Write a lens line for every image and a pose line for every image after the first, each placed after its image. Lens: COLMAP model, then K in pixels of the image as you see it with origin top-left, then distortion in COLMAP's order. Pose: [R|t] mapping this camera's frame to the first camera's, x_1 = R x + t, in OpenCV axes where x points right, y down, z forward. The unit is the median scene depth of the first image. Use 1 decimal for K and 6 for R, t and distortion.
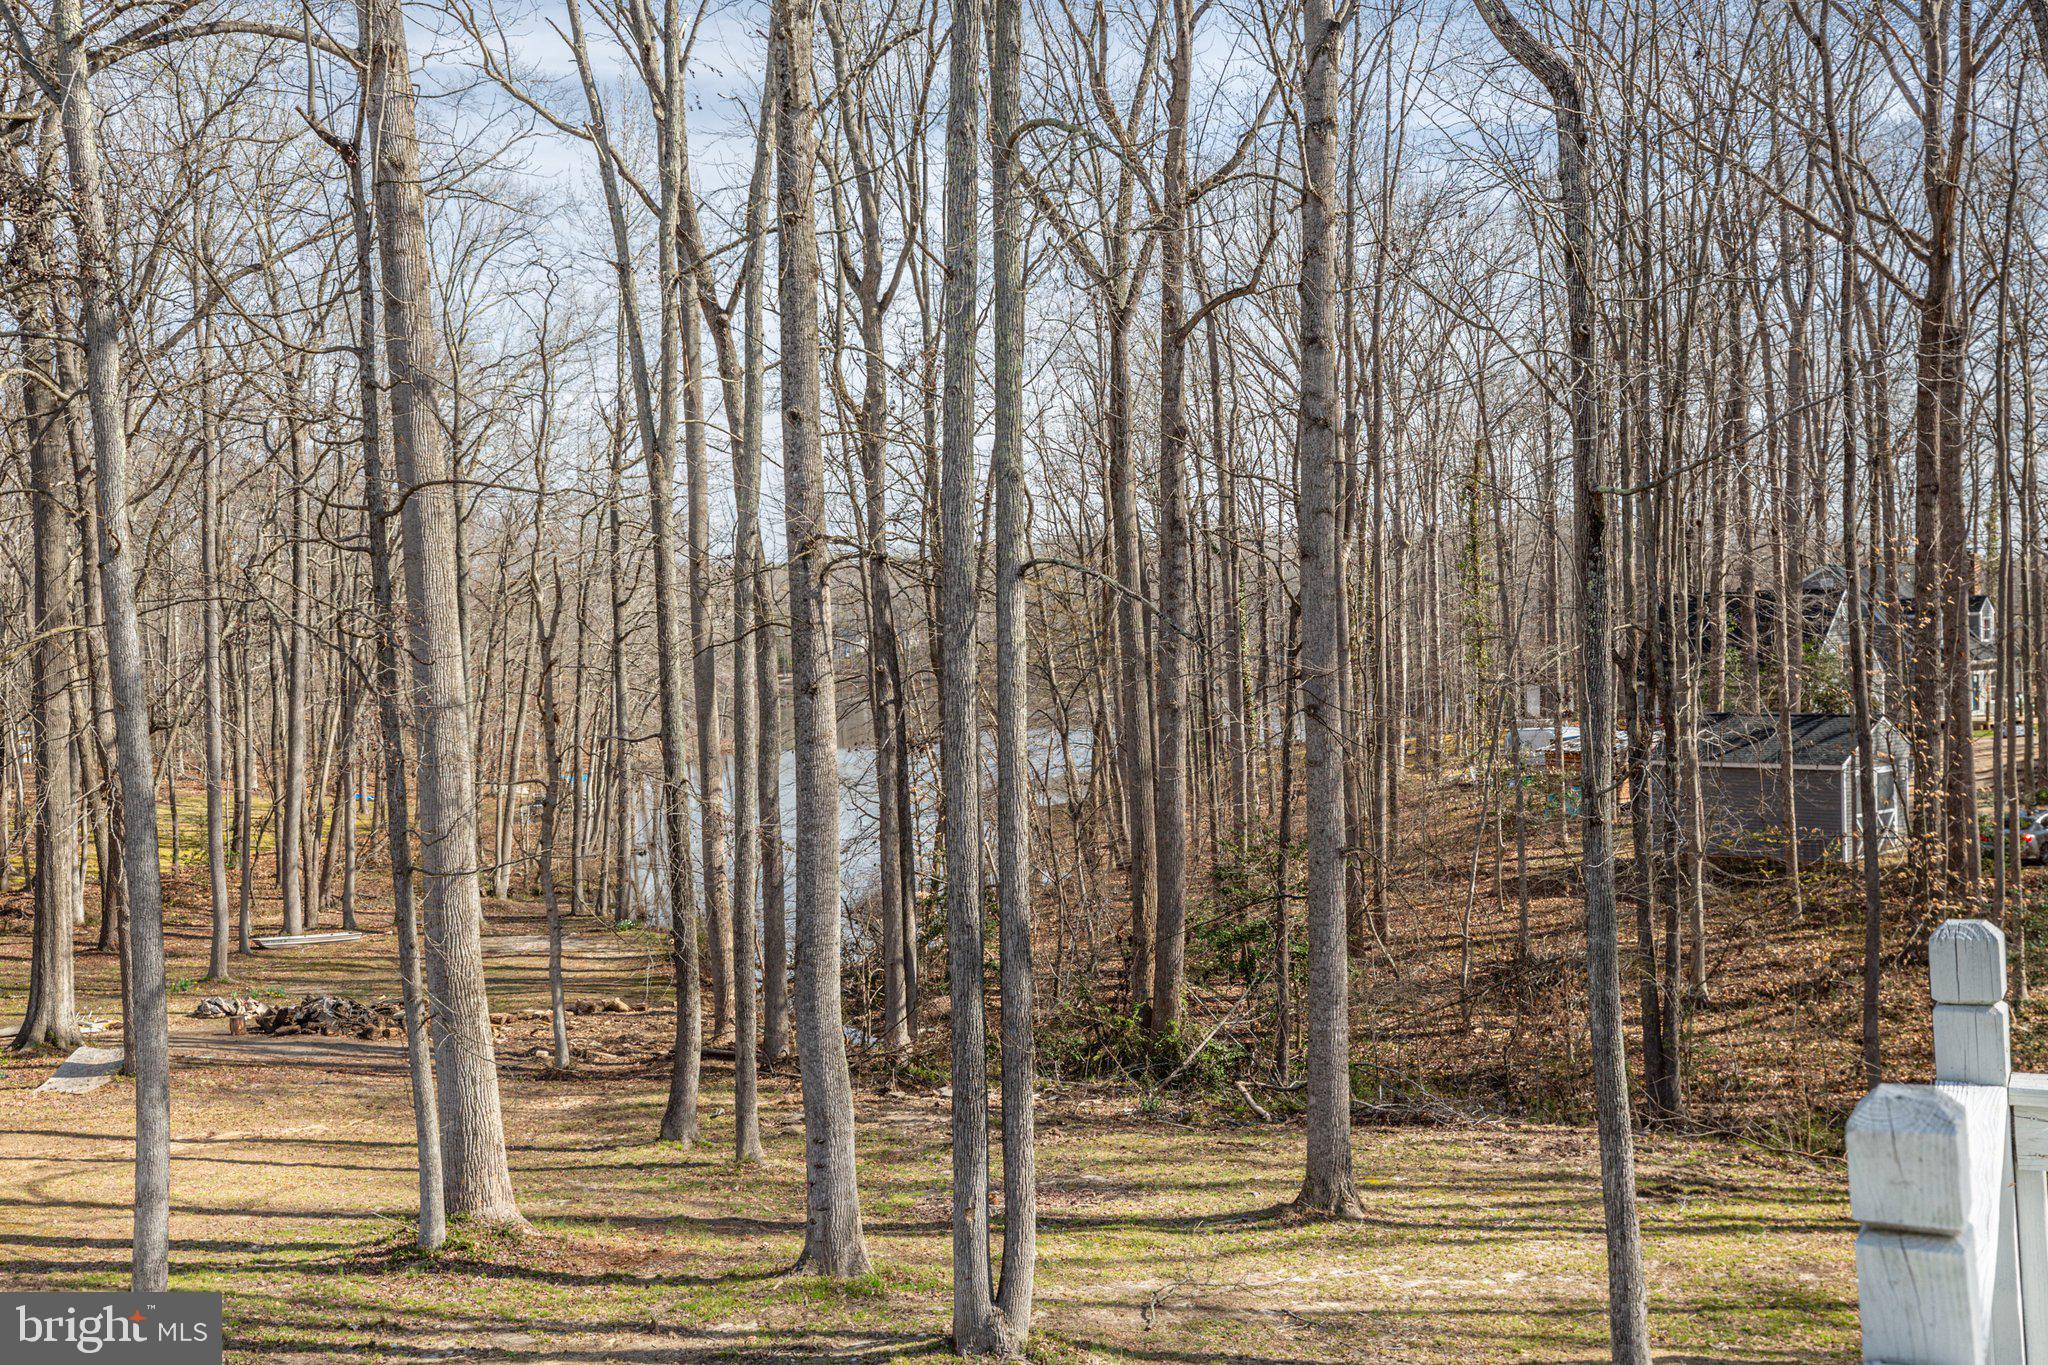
lens RADIAL K [[2061.8, 0, 1024.0], [0, 2061.8, 682.5], [0, 0, 1]] dist [0.048071, 0.033011]
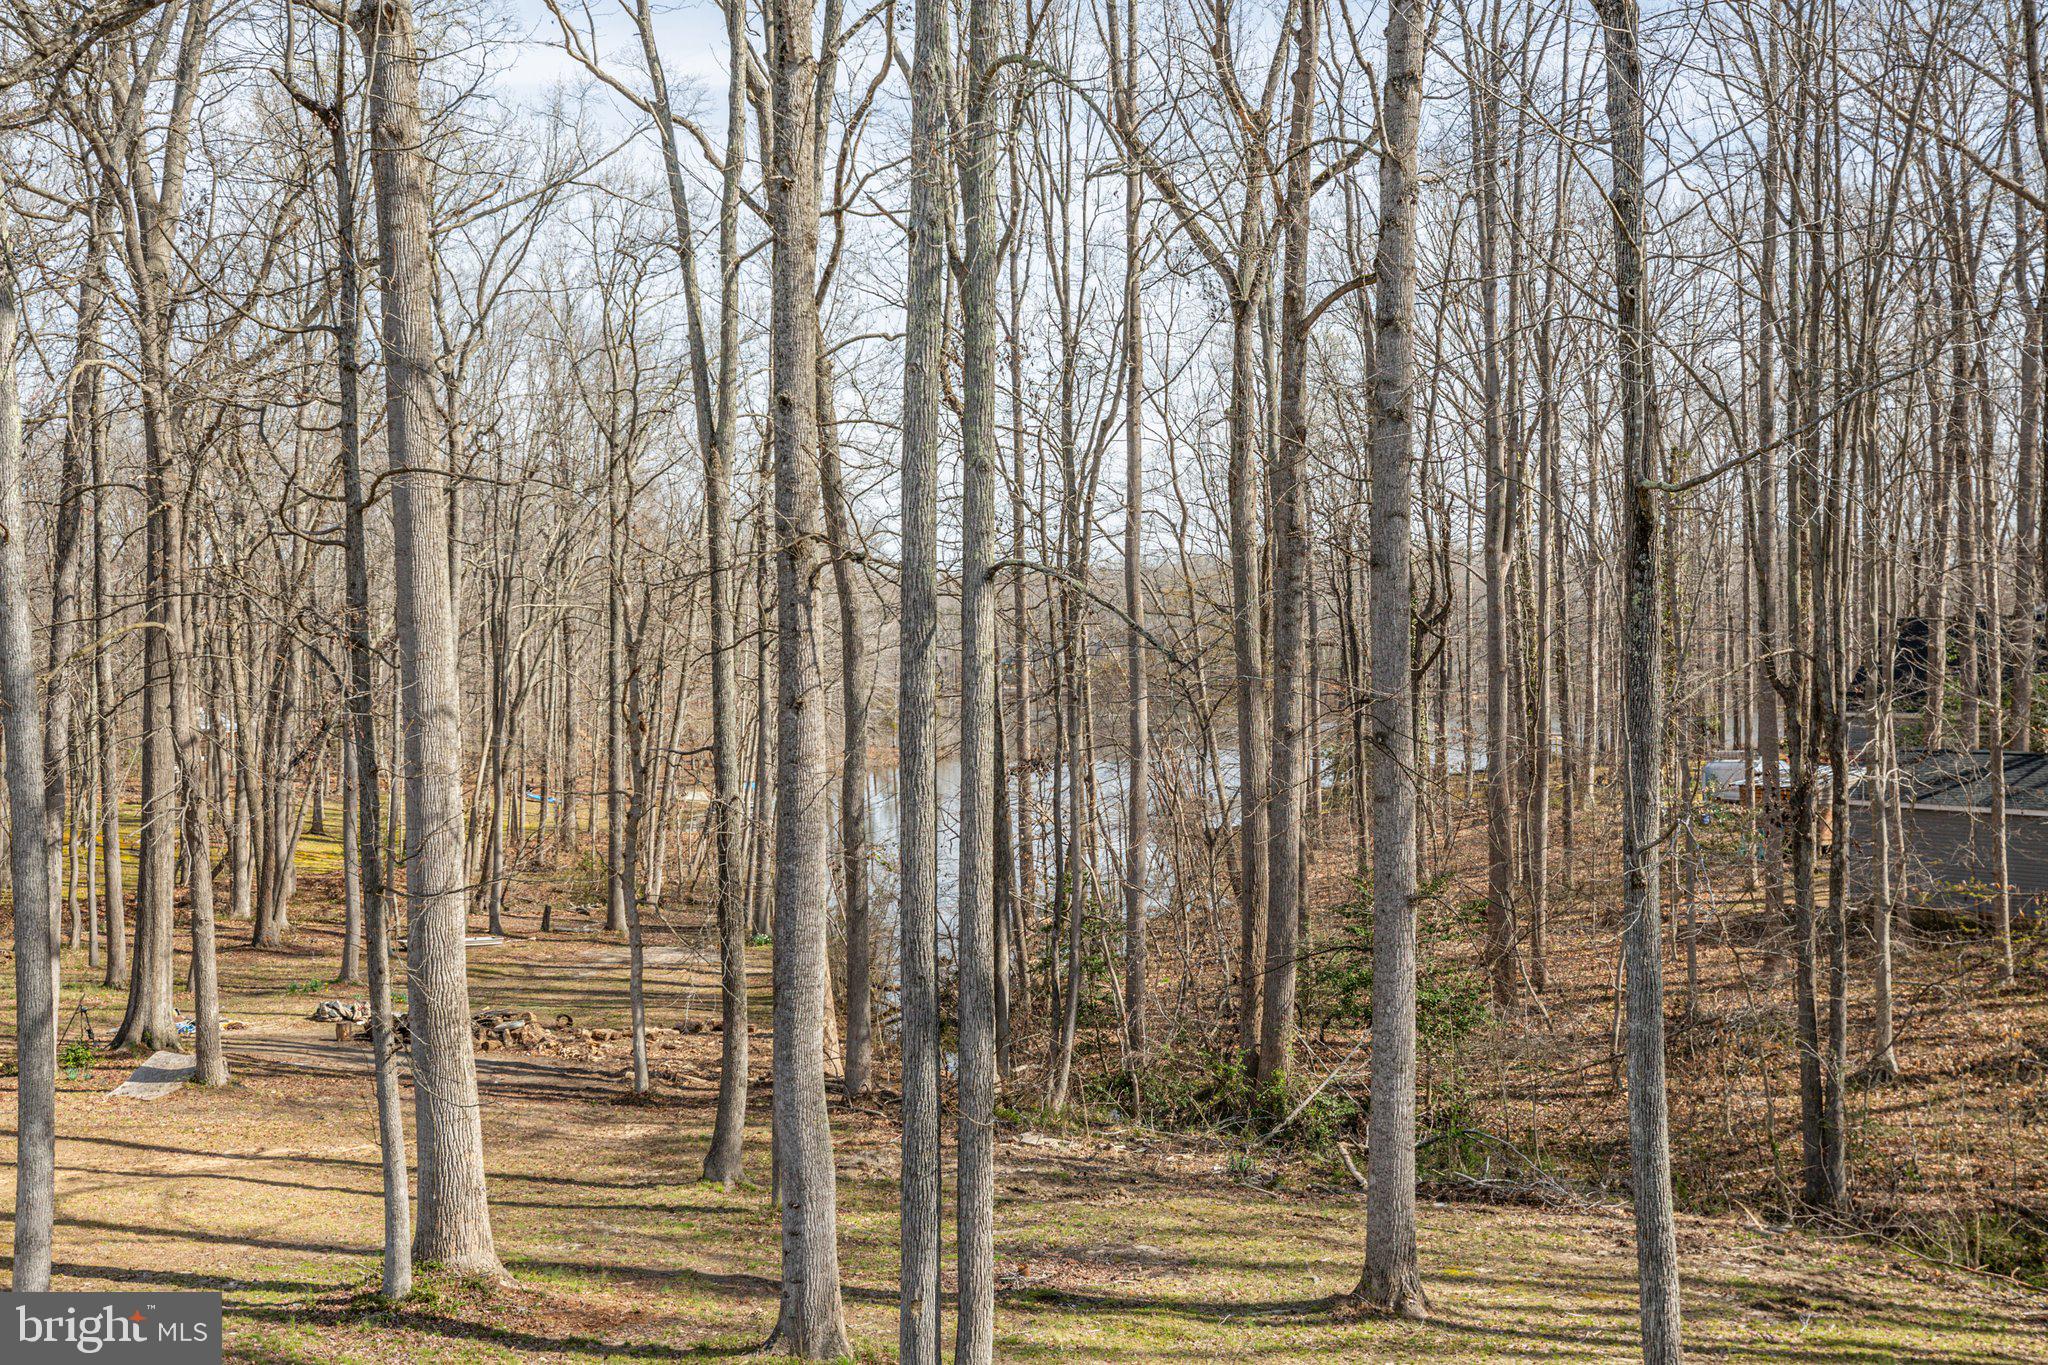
lens RADIAL K [[2061.8, 0, 1024.0], [0, 2061.8, 682.5], [0, 0, 1]] dist [0.048071, 0.033011]
pose [[0.993223, 0.019391, -0.114591, 0.081970], [-0.020124, 0.999784, -0.005240, -0.002725], [0.114465, 0.007511, 0.993399, 0.093895]]
